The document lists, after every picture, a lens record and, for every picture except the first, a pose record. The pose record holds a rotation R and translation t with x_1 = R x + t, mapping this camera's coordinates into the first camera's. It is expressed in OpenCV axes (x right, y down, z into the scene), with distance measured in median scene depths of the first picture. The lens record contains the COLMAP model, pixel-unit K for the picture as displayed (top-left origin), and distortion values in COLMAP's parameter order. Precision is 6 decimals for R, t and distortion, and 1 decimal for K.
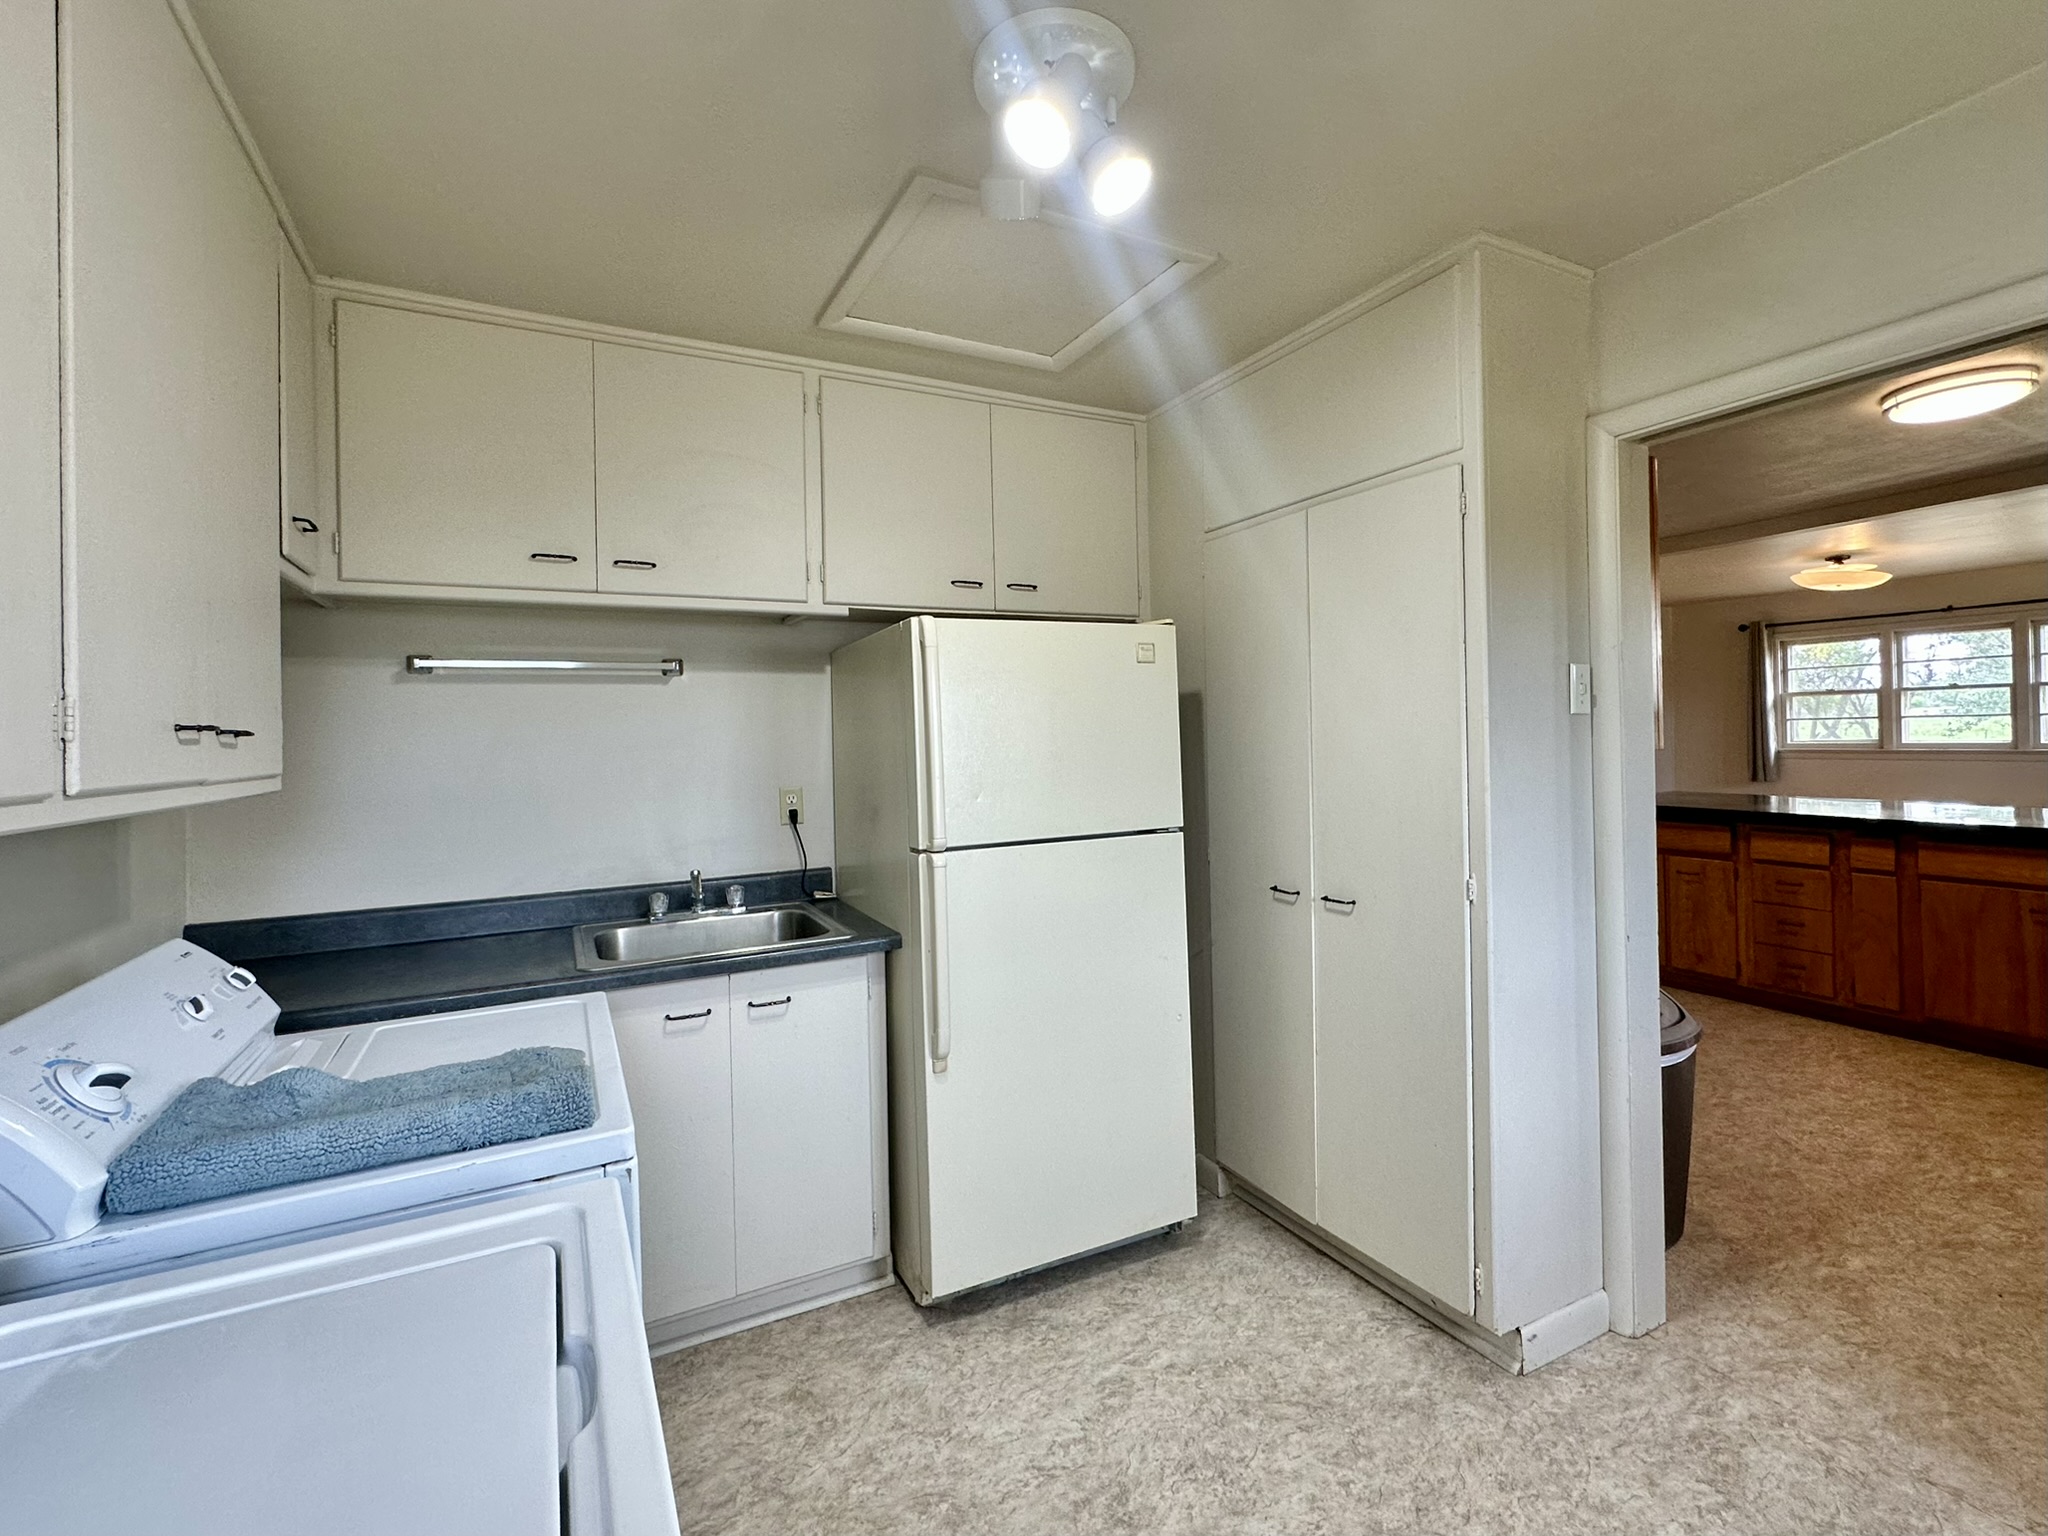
lens RADIAL K [[923.4, 0, 1045.2], [0, 923.4, 731.9], [0, 0, 1]] dist [-0.000957, 0.000239]
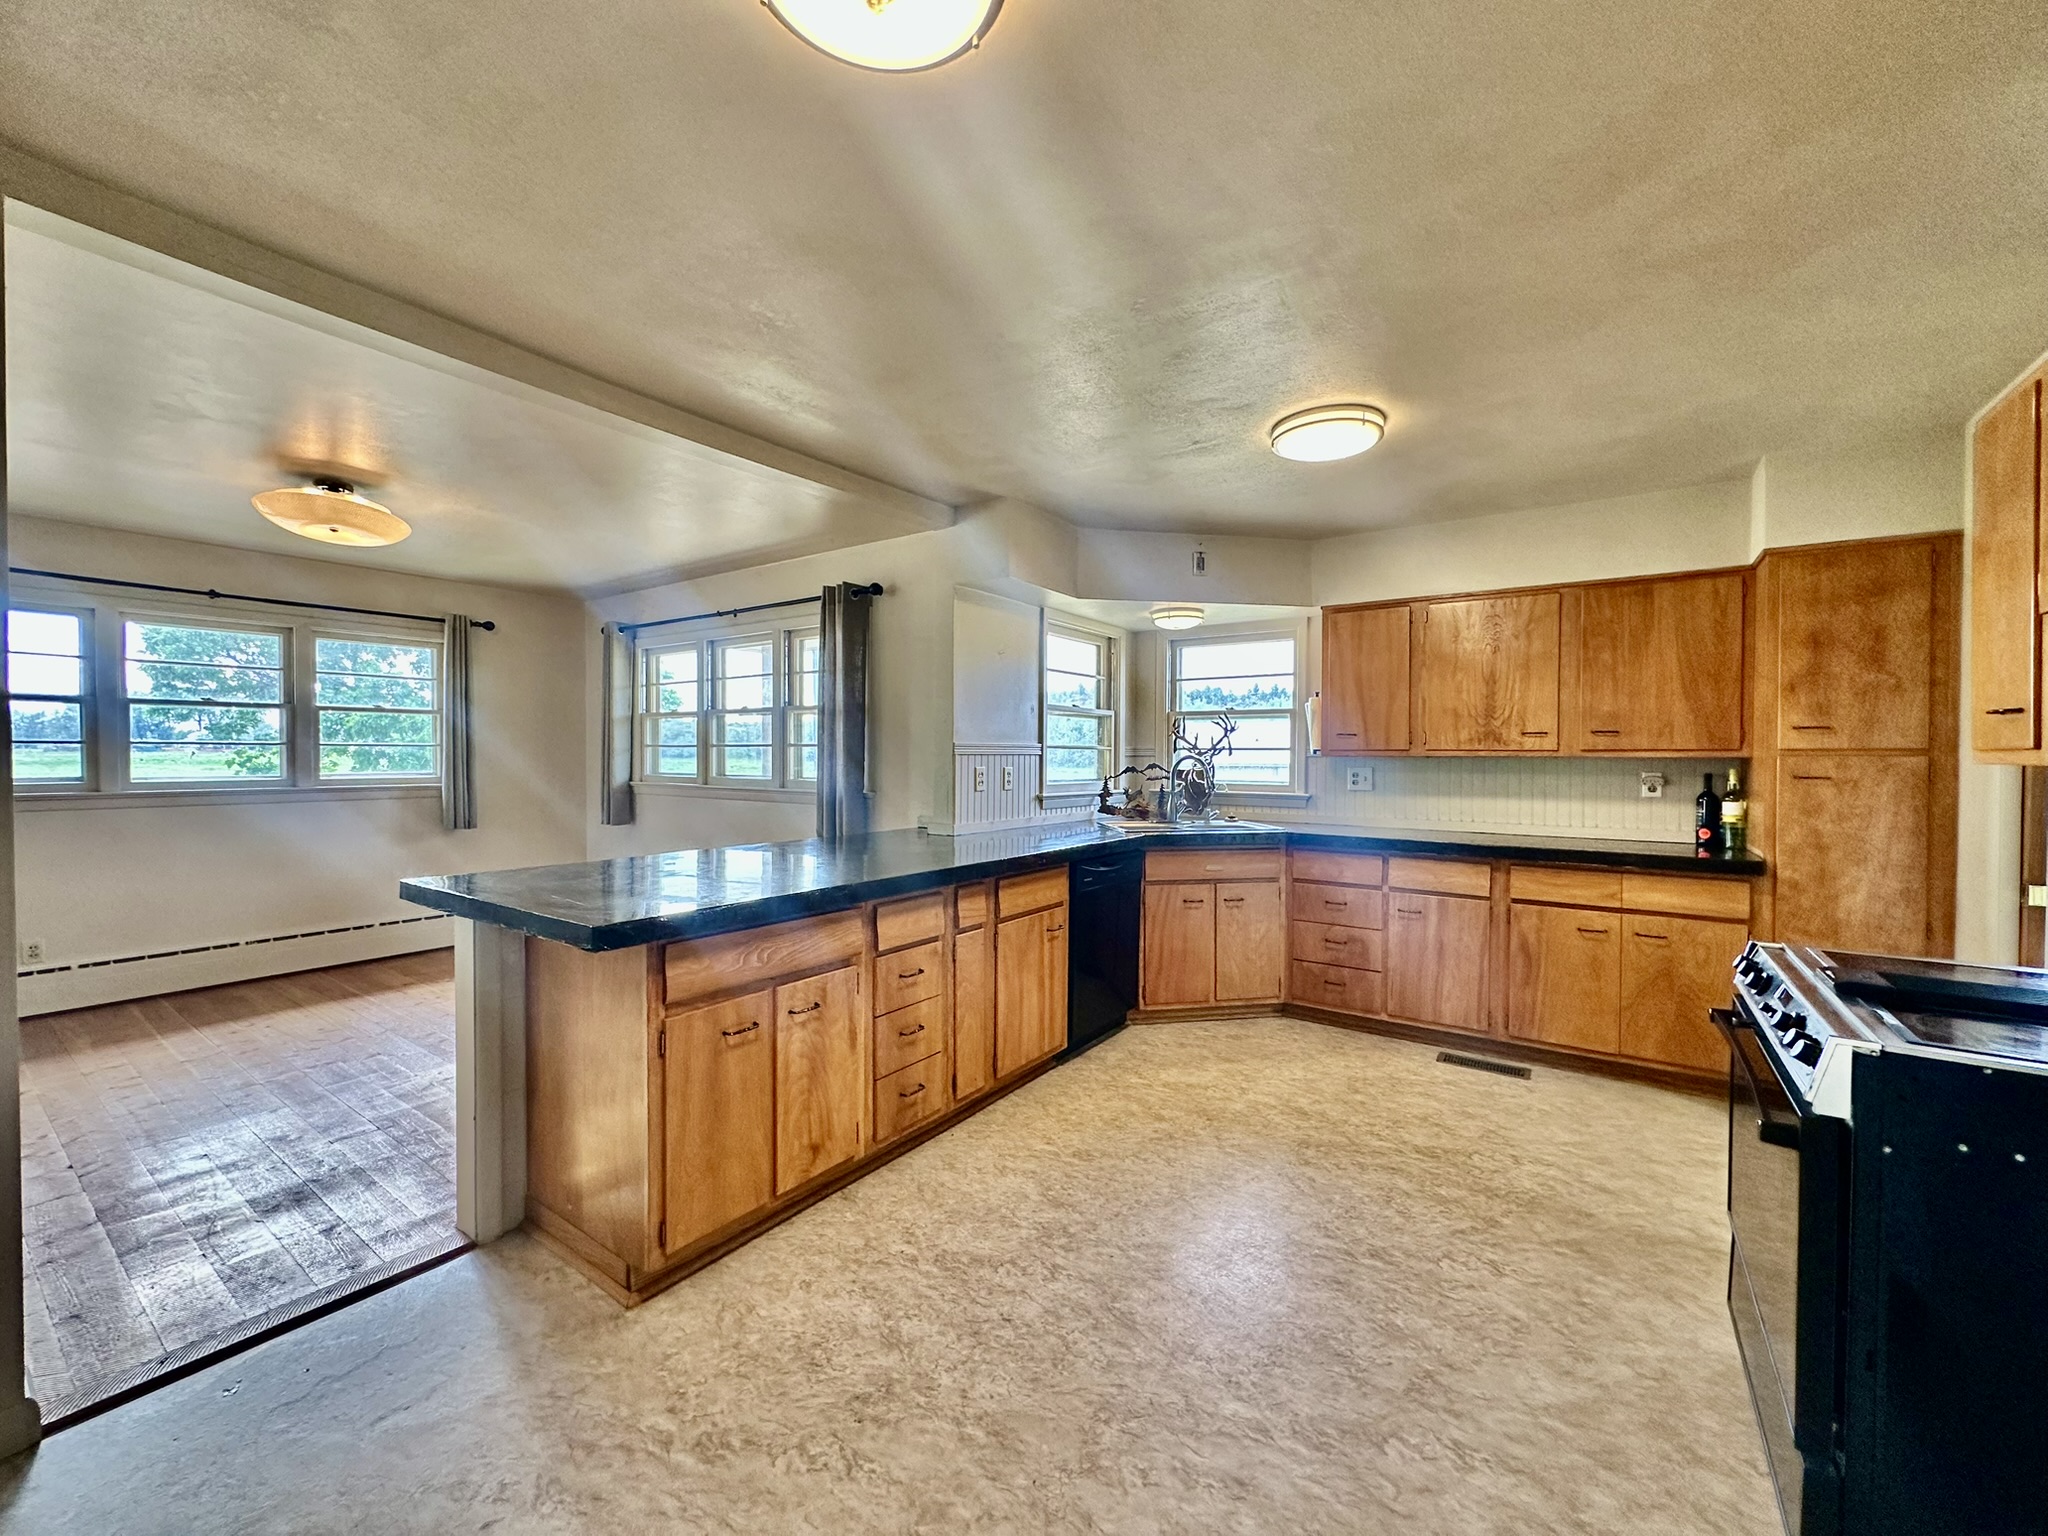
lens RADIAL K [[821.7, 0, 1032.8], [0, 821.7, 765.9], [0, 0, 1]] dist [-0.001868, 0.000635]
pose [[-0.451460, 0.009508, 0.892241, 0.194327], [0.004367, 0.999955, -0.008446, 0.012790], [-0.892281, 0.000084, -0.451481, 1.096134]]
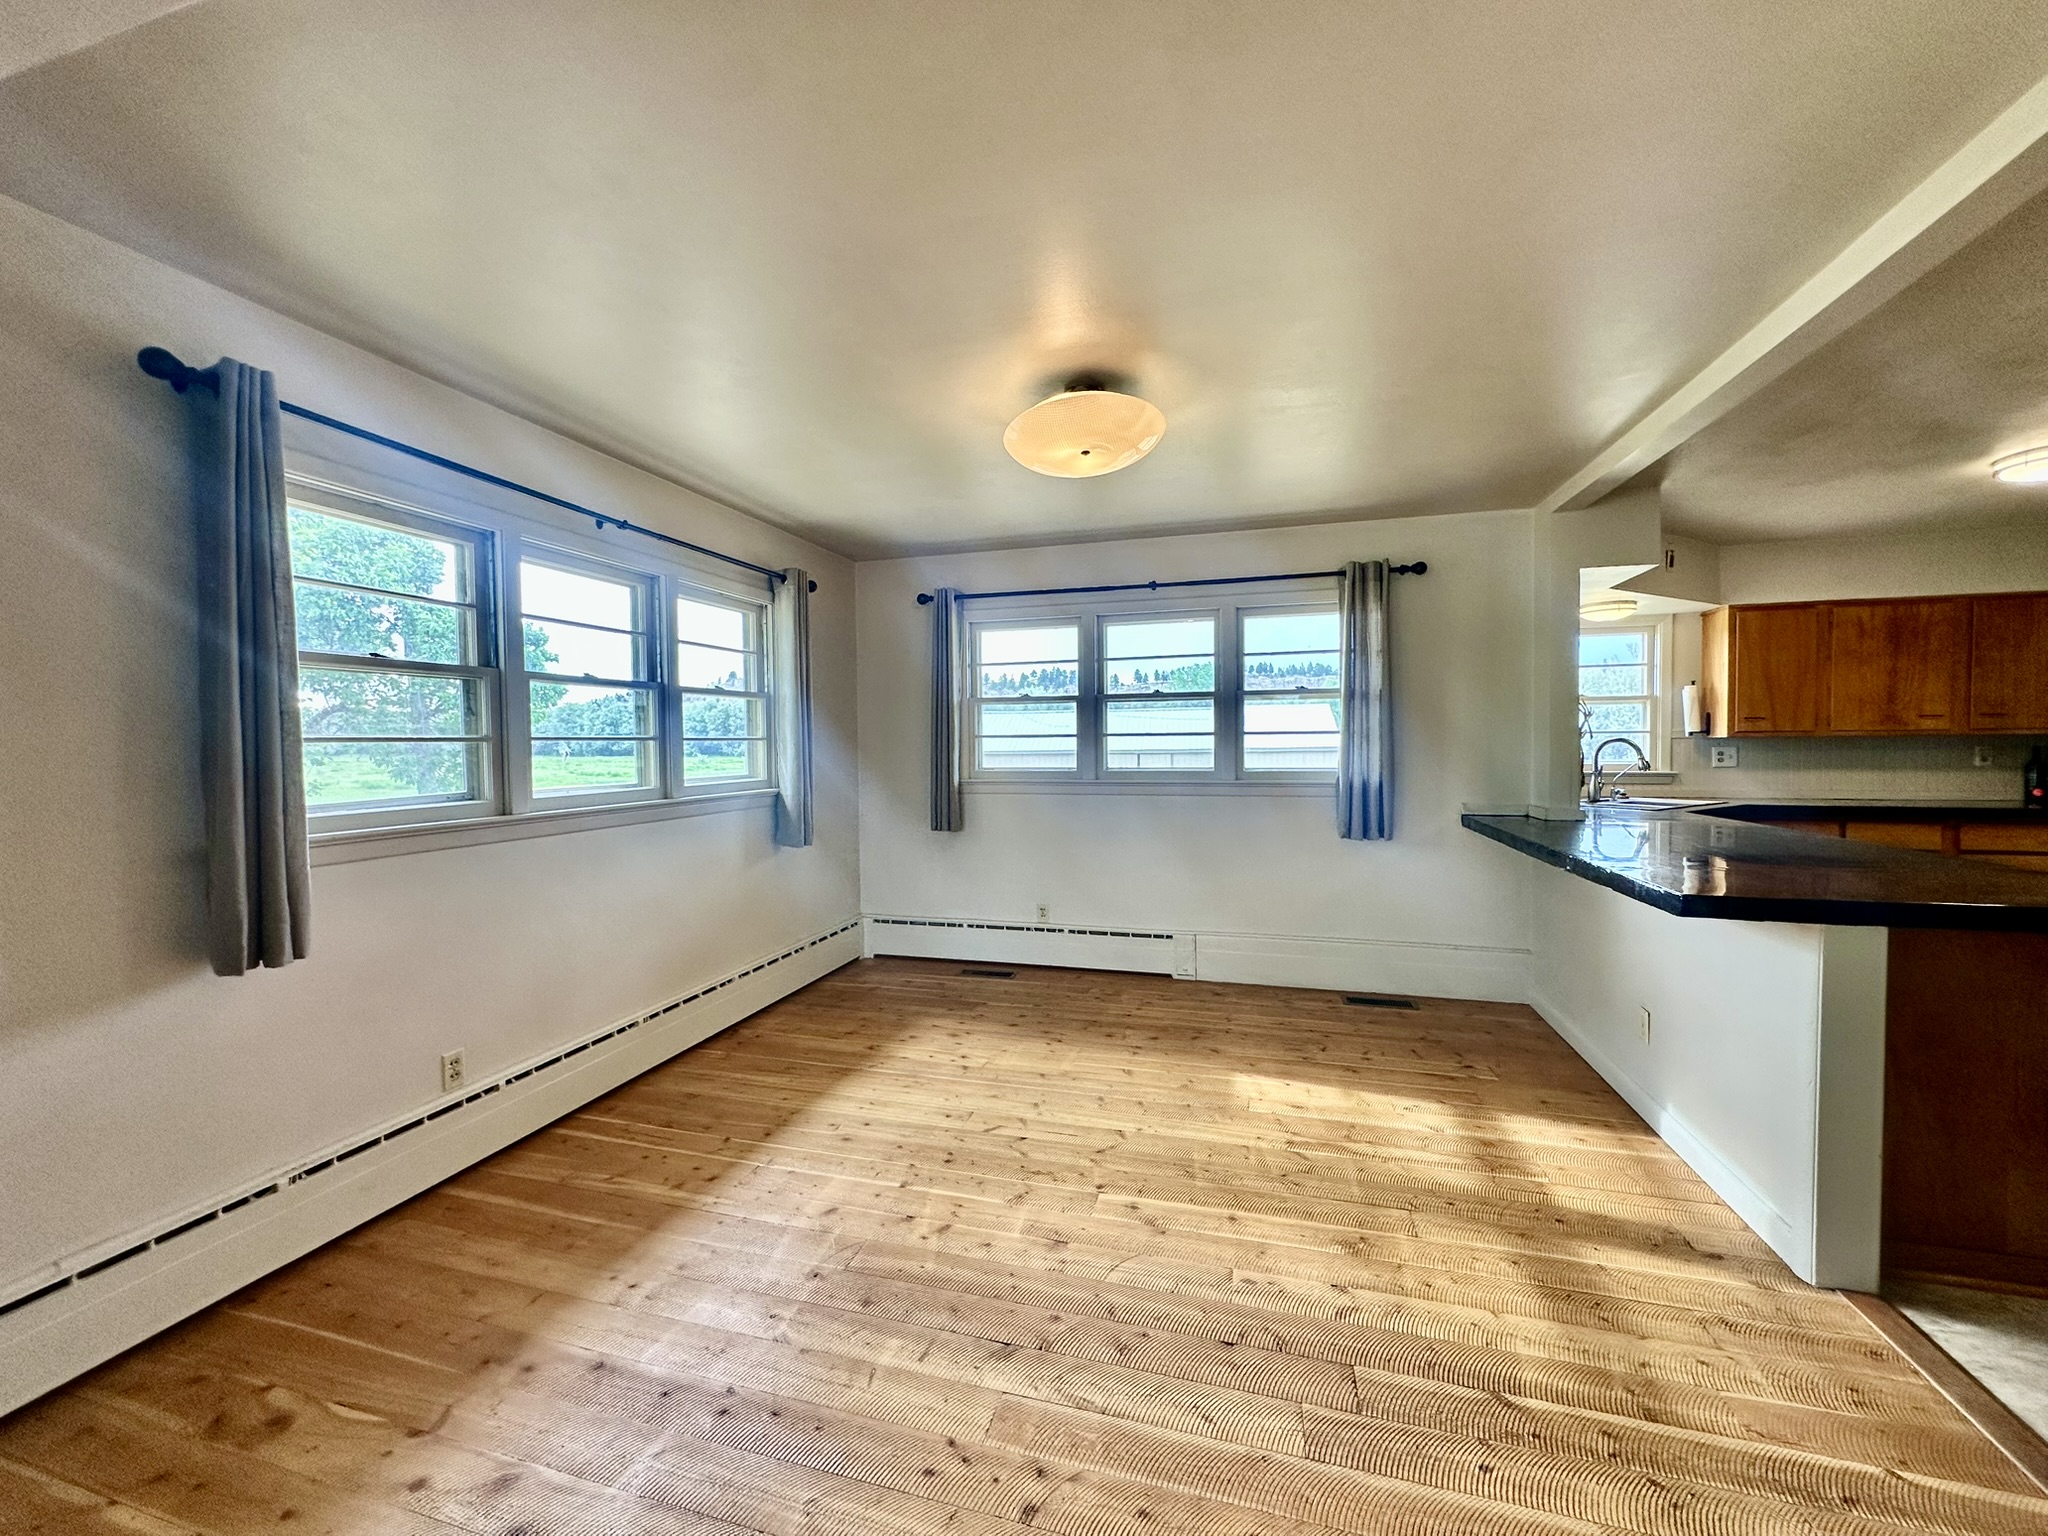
lens RADIAL K [[821.7, 0, 1033.1], [0, 821.7, 761.2], [0, 0, 1]] dist [-0.001868, 0.000635]
pose [[-0.716268, 0.015157, 0.697660, 0.771497], [0.025939, 0.999651, 0.004913, -0.002202], [-0.697343, 0.021615, -0.716412, 1.754119]]
